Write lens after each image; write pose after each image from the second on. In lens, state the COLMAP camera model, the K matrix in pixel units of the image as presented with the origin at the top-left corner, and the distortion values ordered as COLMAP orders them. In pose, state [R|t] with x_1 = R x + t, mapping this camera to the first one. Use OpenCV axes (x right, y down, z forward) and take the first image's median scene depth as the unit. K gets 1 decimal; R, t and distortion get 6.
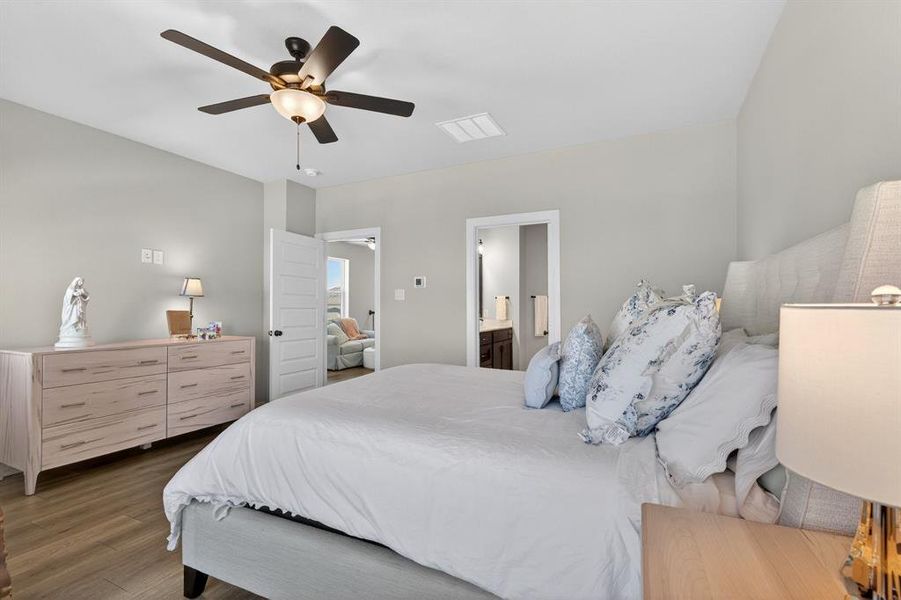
lens RADIAL K [[386.8, 0, 453.5], [0, 386.8, 295.0], [0, 0, 1]] dist [-0.000006, 0.000128]
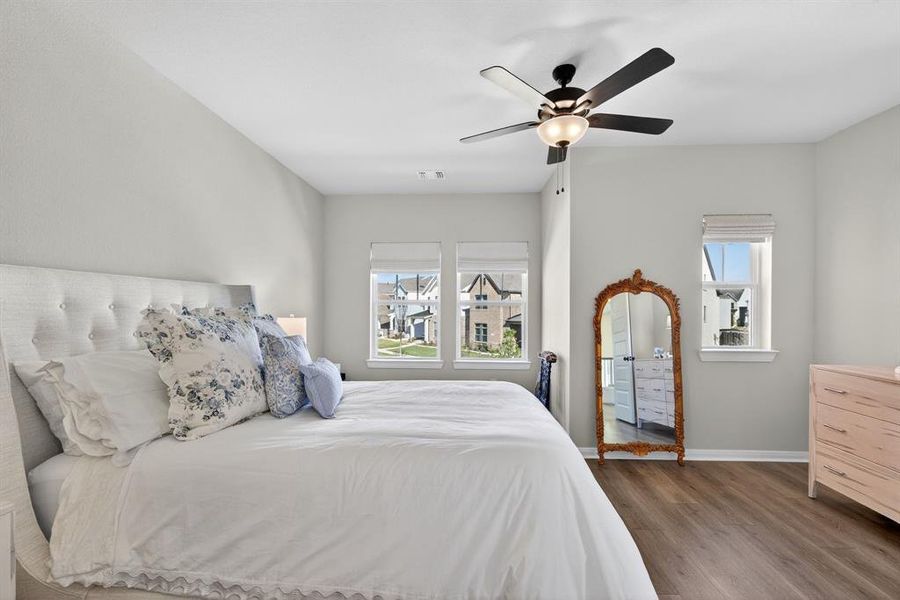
lens RADIAL K [[387.5, 0, 448.2], [0, 387.5, 305.7], [0, 0, 1]] dist [-0.001927, -0.000327]
pose [[-0.934207, -0.004297, -0.356704, 0.223762], [0.012307, 0.998944, -0.044266, 0.020895], [0.356518, -0.045744, -0.933168, 1.614350]]
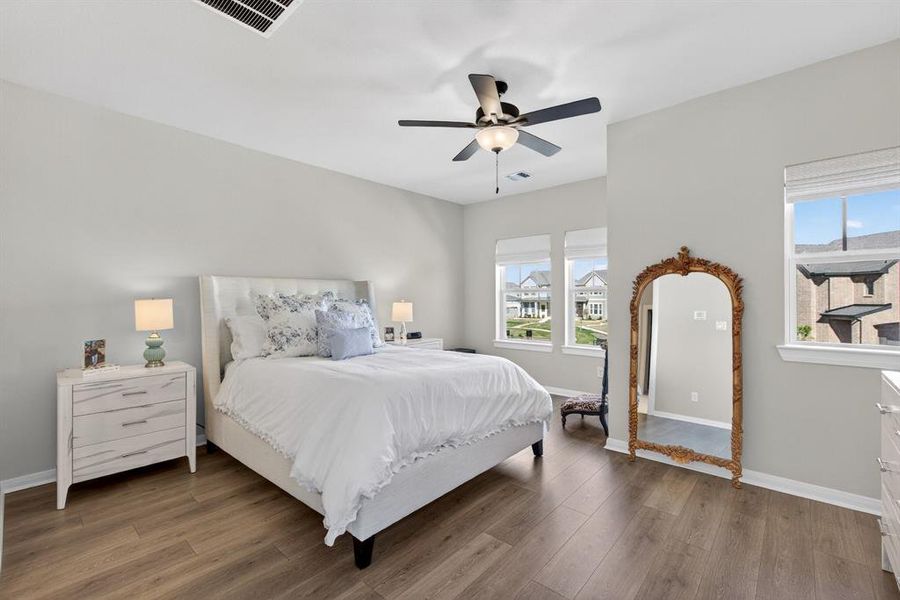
lens RADIAL K [[386.3, 0, 453.0], [0, 386.3, 295.0], [0, 0, 1]] dist [-0.000006, 0.000128]
pose [[-0.952807, 0.006820, 0.303499, -0.537083], [-0.008592, 0.998741, -0.049416, 0.050195], [-0.303454, -0.049691, -0.951549, 1.887530]]
